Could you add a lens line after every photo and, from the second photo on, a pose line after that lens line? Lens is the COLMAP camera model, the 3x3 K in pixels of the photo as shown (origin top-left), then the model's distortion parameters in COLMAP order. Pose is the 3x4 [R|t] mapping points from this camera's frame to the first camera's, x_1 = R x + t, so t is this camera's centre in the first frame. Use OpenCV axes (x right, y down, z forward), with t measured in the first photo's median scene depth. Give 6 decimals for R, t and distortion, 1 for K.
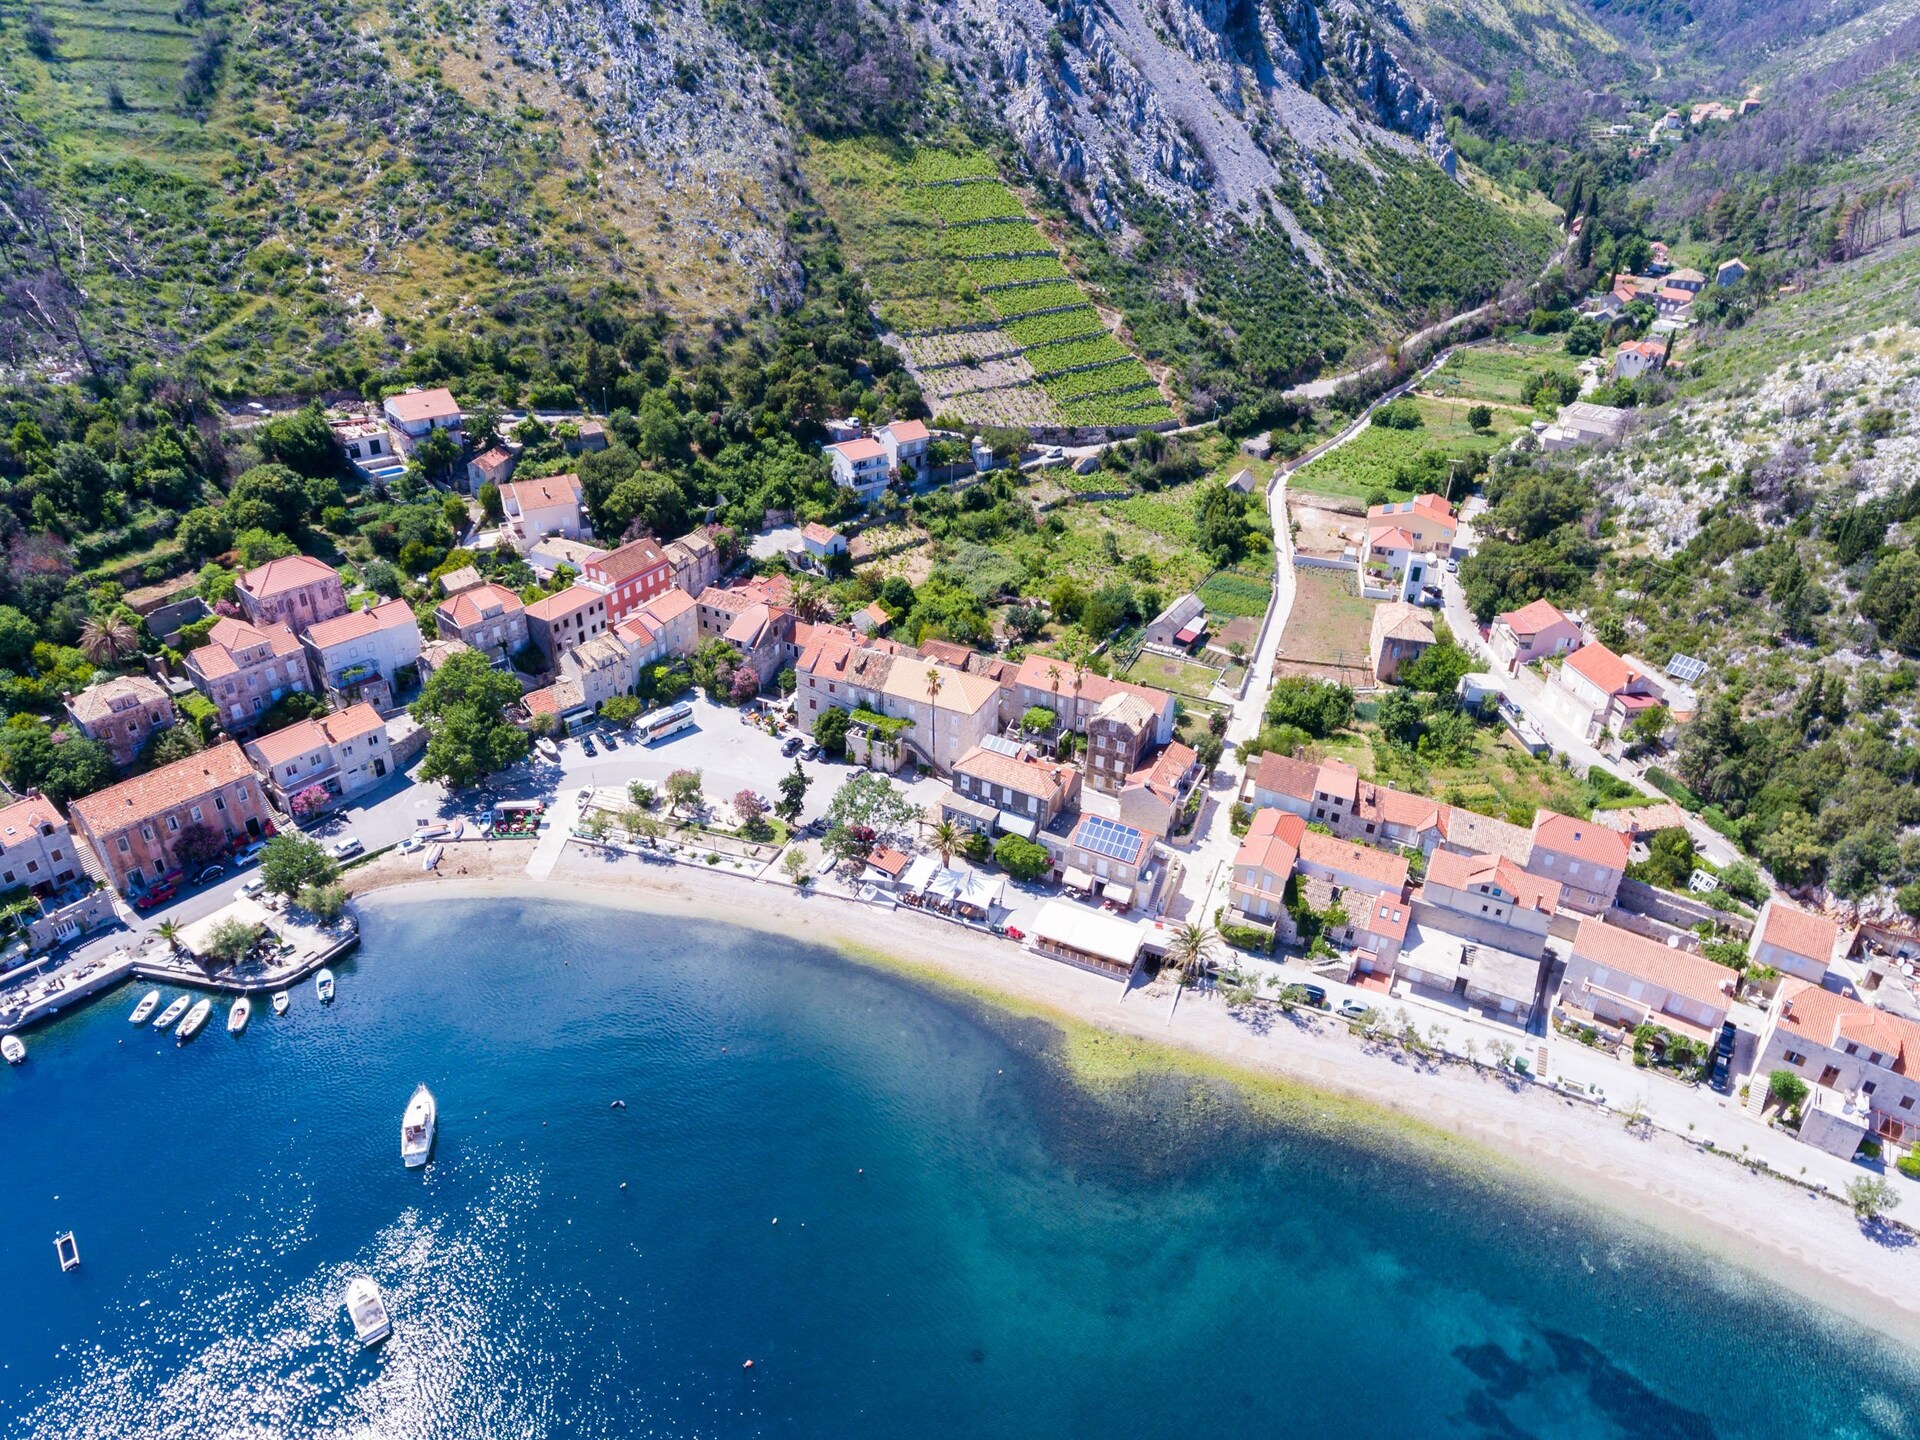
lens RADIAL K [[1117.6, 0, 966.7], [0, 1117.6, 729.5], [0, 0, 1]] dist [-0.003187, -0.000568]
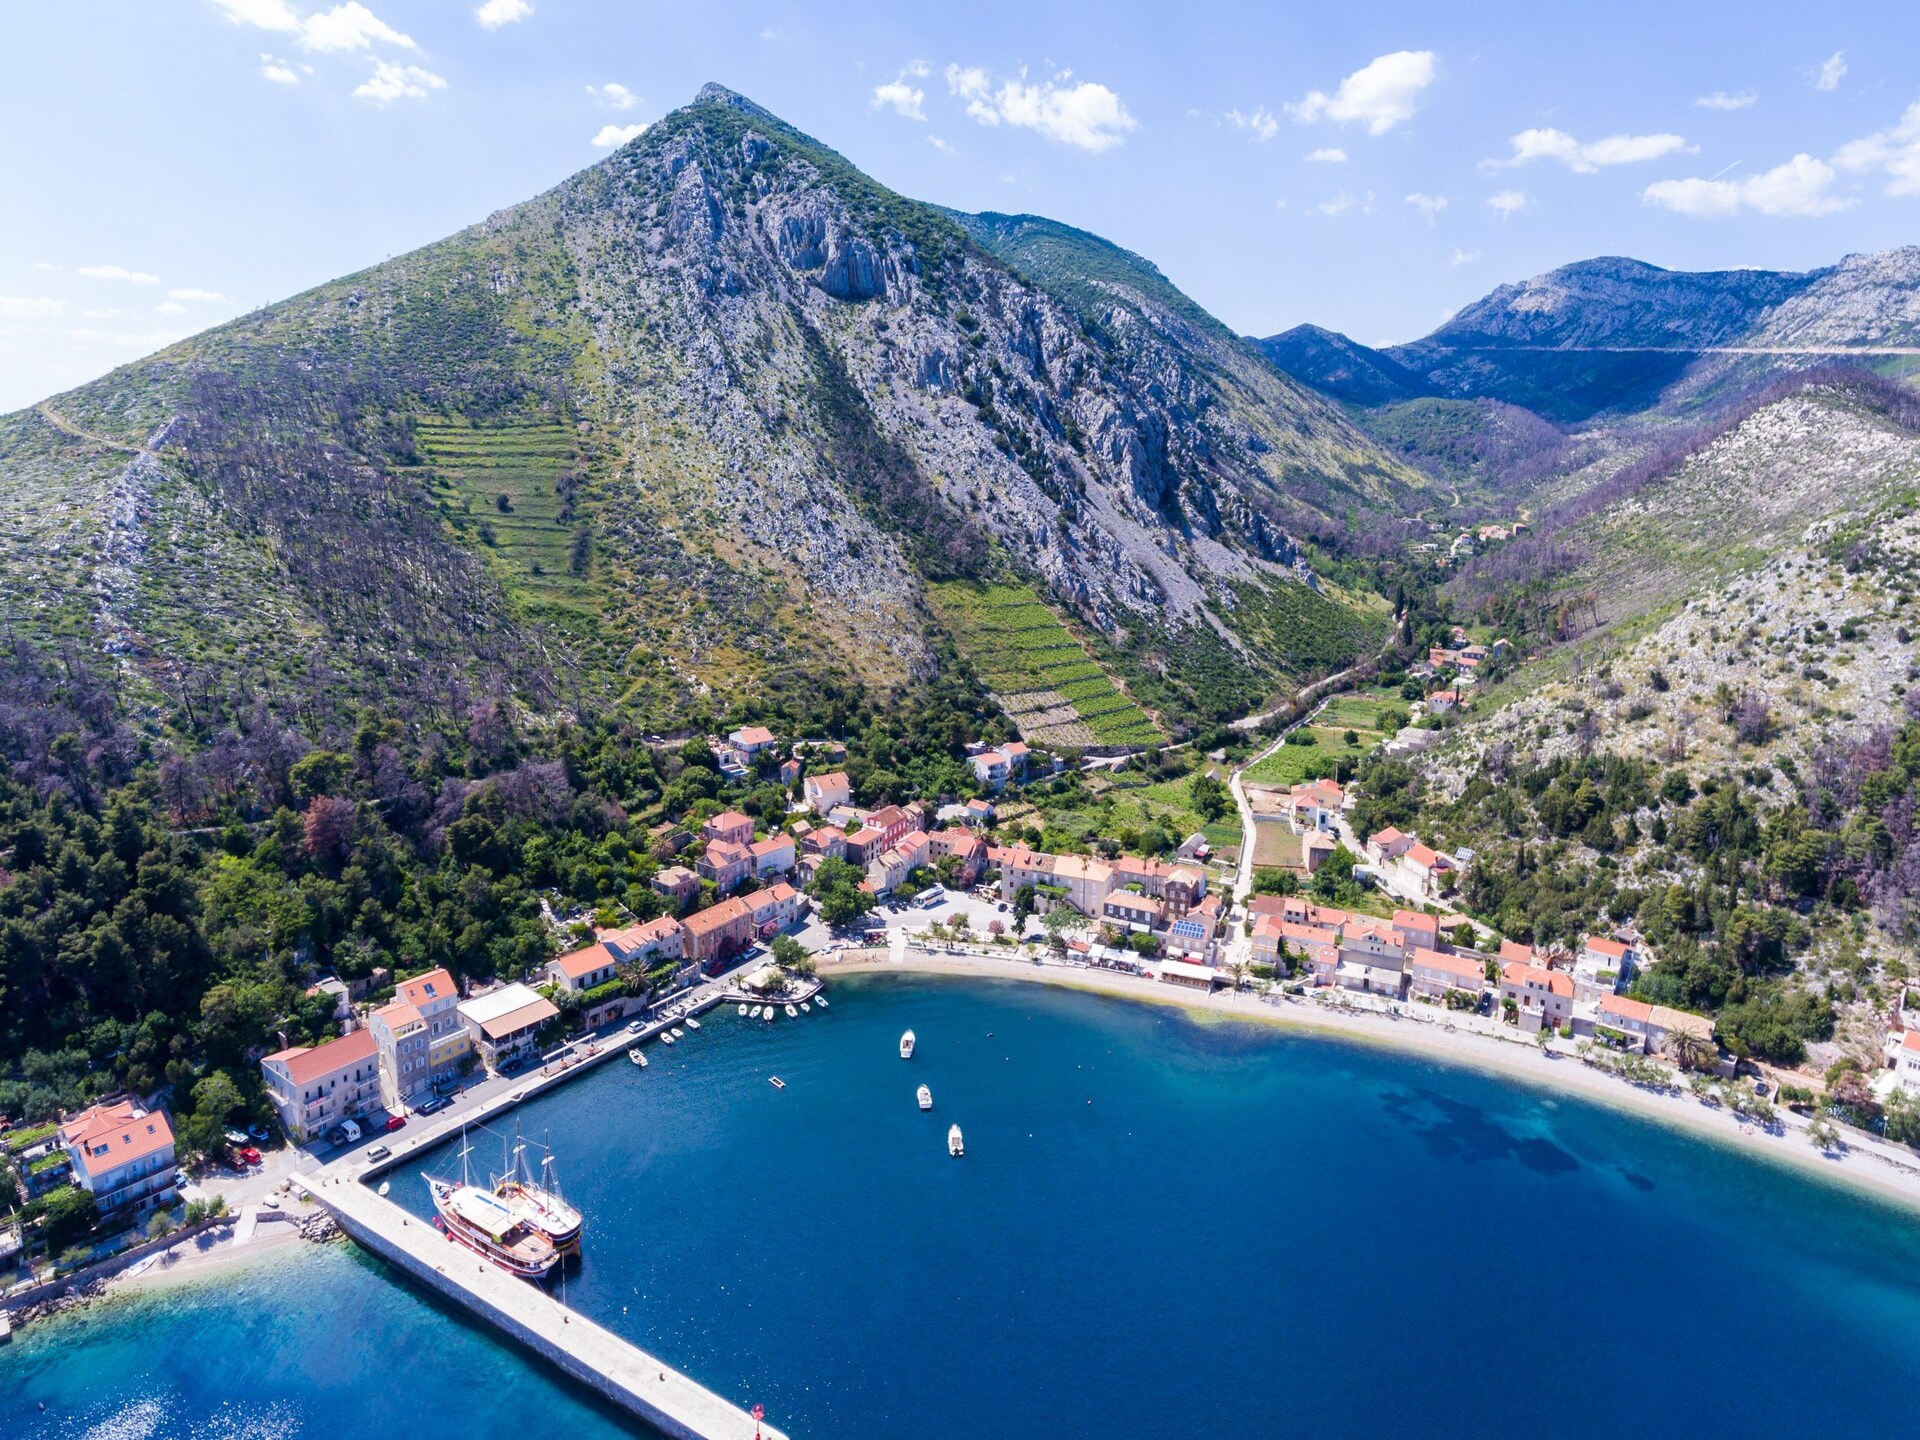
lens RADIAL K [[1114.1, 0, 951.5], [0, 1114.1, 651.1], [0, 0, 1]] dist [-0.001684, 0.000121]
pose [[0.998624, -0.010481, 0.051382, -0.241083], [0.028483, 0.931098, -0.363655, 0.210300], [-0.044030, 0.364618, 0.930116, -0.628968]]
